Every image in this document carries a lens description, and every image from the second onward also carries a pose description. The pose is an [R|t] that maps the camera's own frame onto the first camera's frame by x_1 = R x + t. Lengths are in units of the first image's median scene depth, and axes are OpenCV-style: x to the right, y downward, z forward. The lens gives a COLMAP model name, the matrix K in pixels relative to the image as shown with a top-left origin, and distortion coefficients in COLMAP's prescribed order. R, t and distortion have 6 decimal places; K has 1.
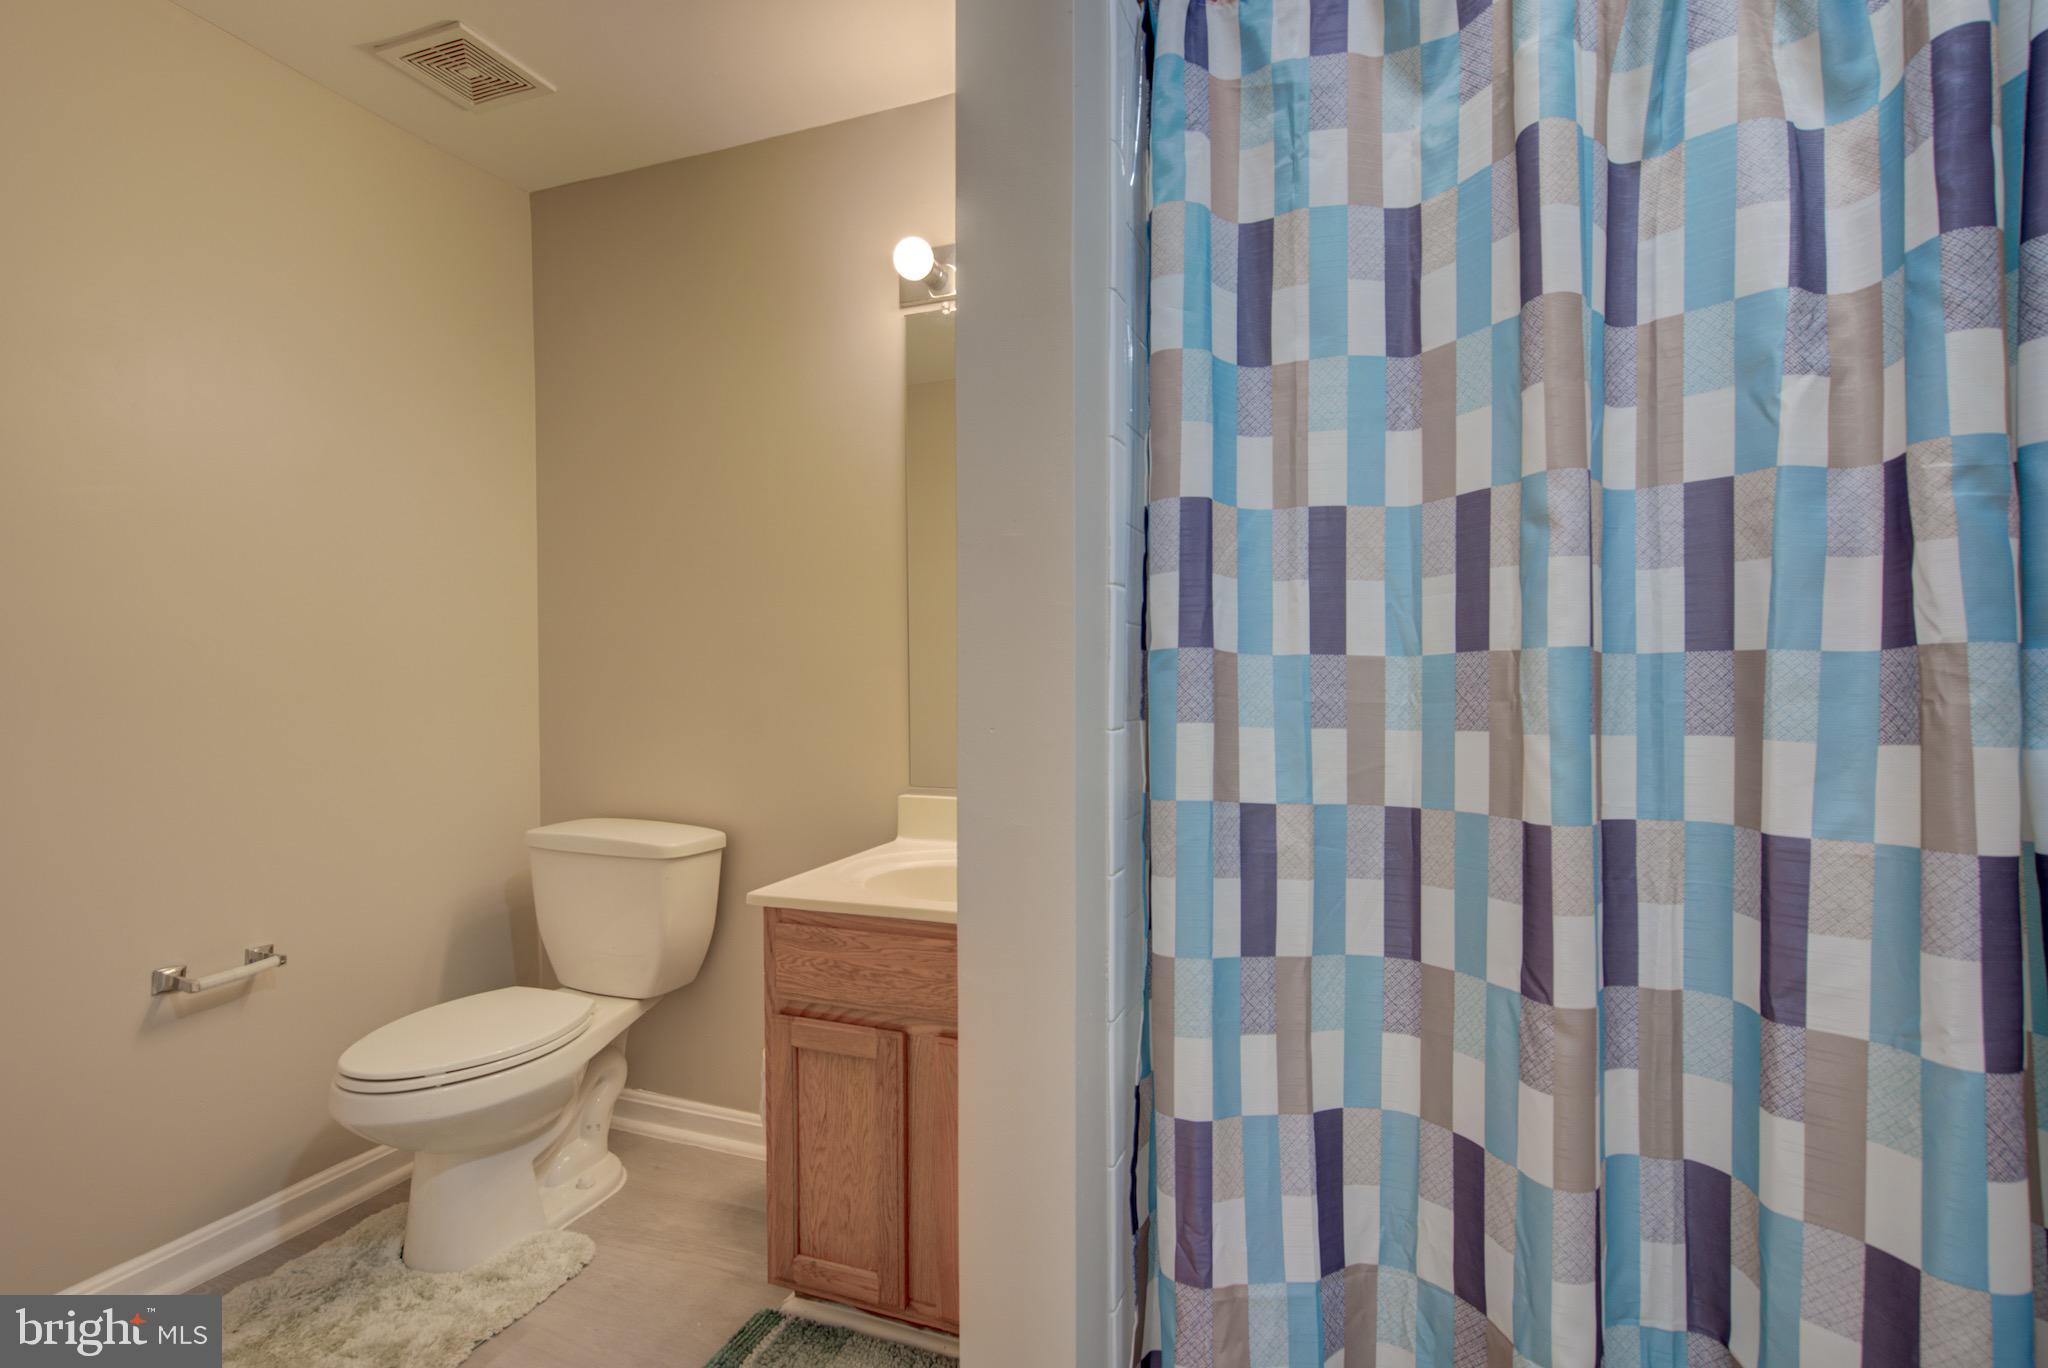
lens RADIAL K [[962.9, 0, 1025.0], [0, 962.9, 671.4], [0, 0, 1]] dist [0.003081, -0.002908]
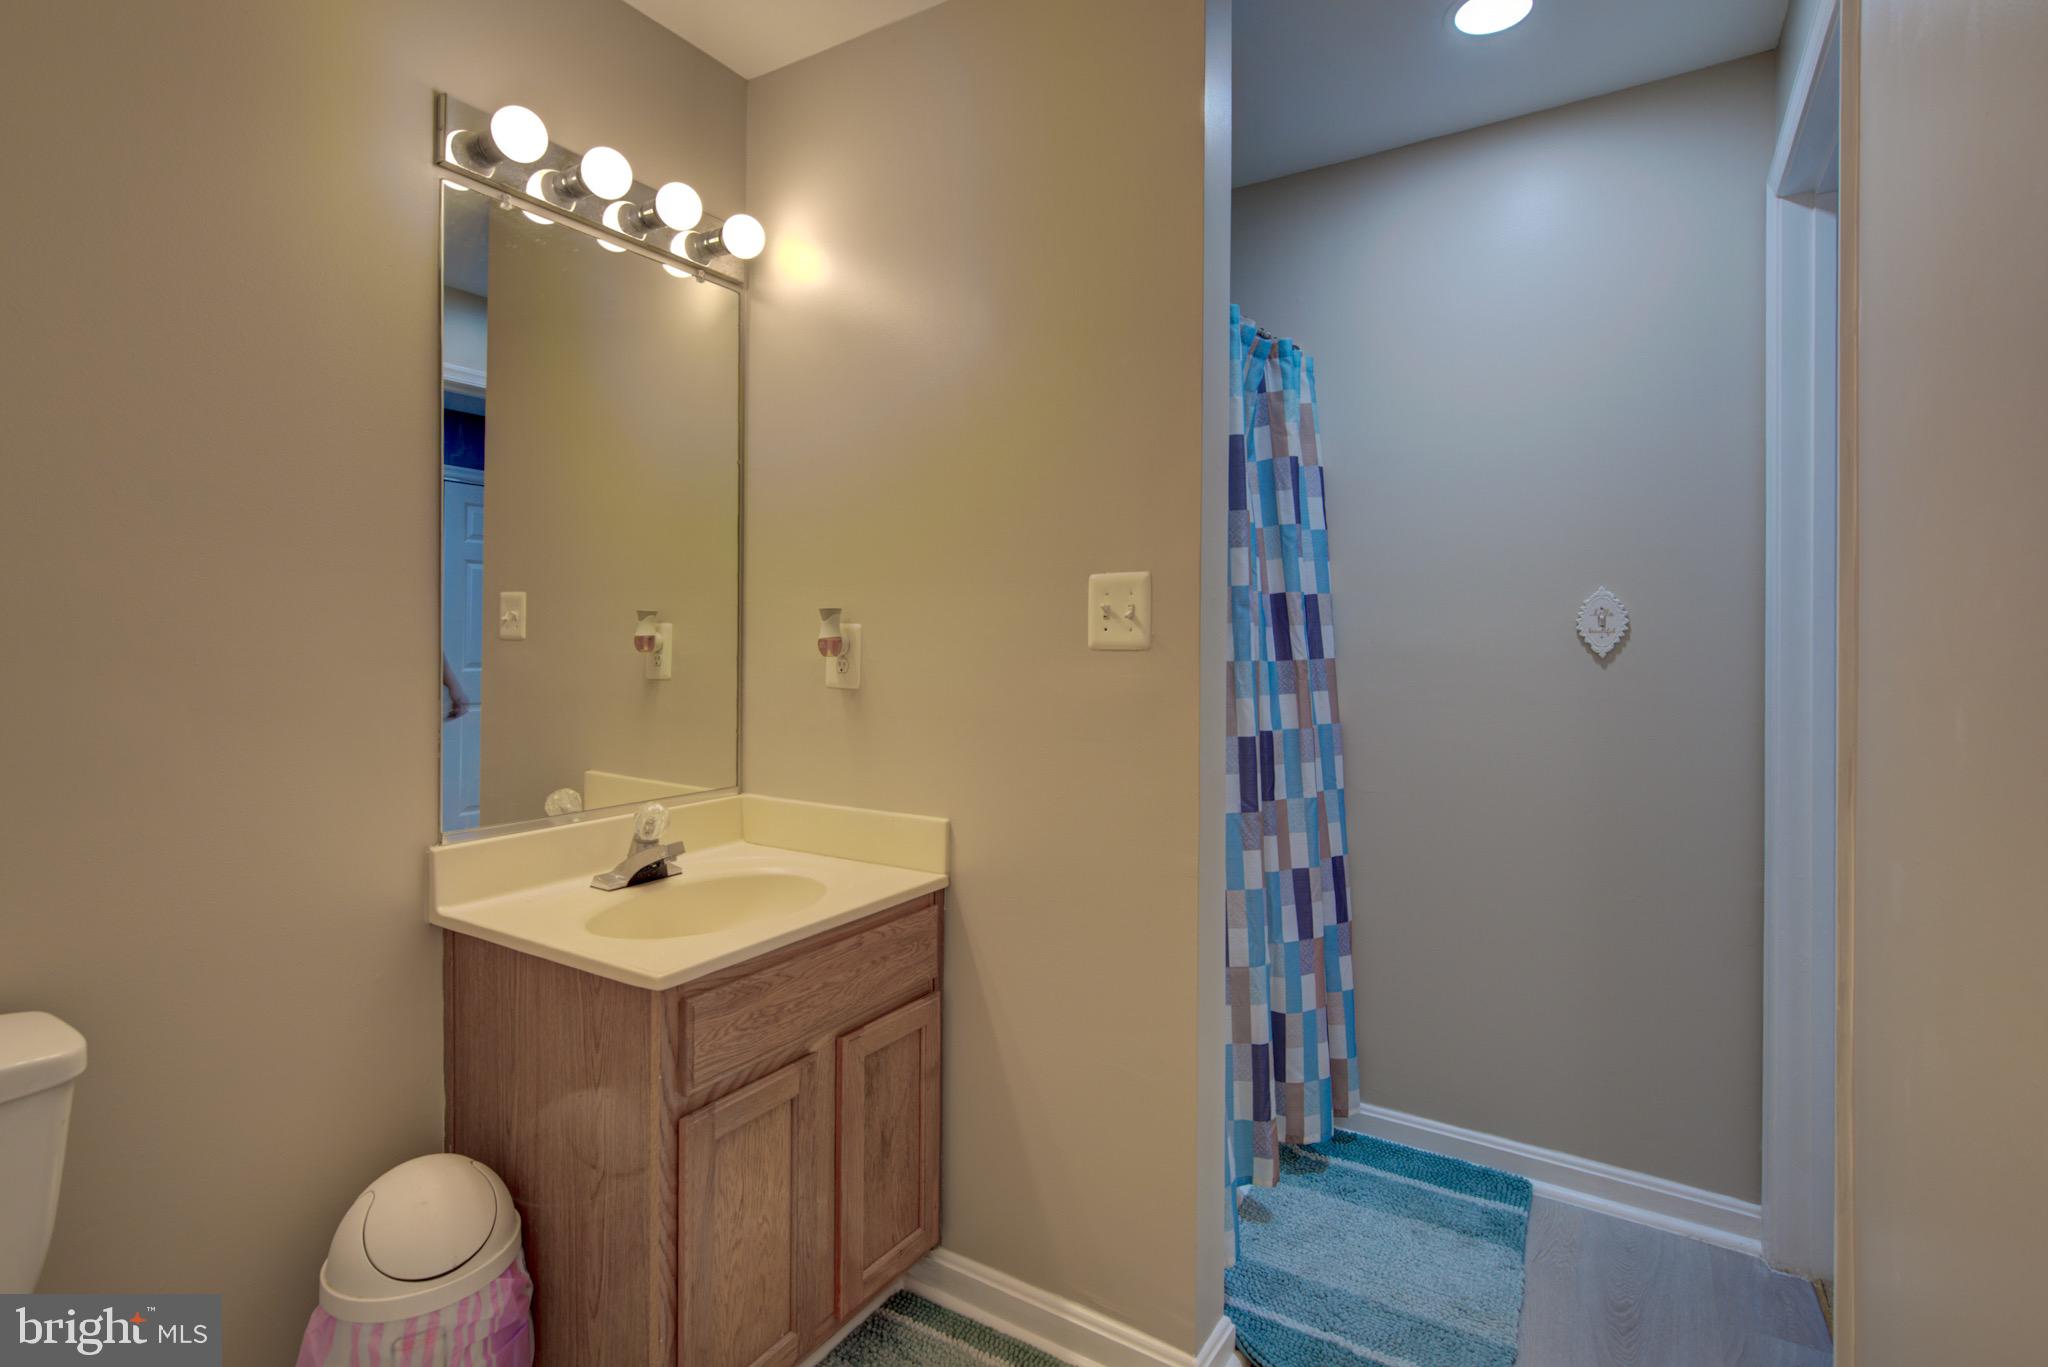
lens RADIAL K [[962.9, 0, 1024.5], [0, 962.9, 665.6], [0, 0, 1]] dist [0.003081, -0.002908]
pose [[0.197006, -0.013475, 0.980310, -0.995657], [0.007939, 0.999895, 0.012149, -0.016868], [-0.980370, 0.005389, 0.197093, 0.596624]]
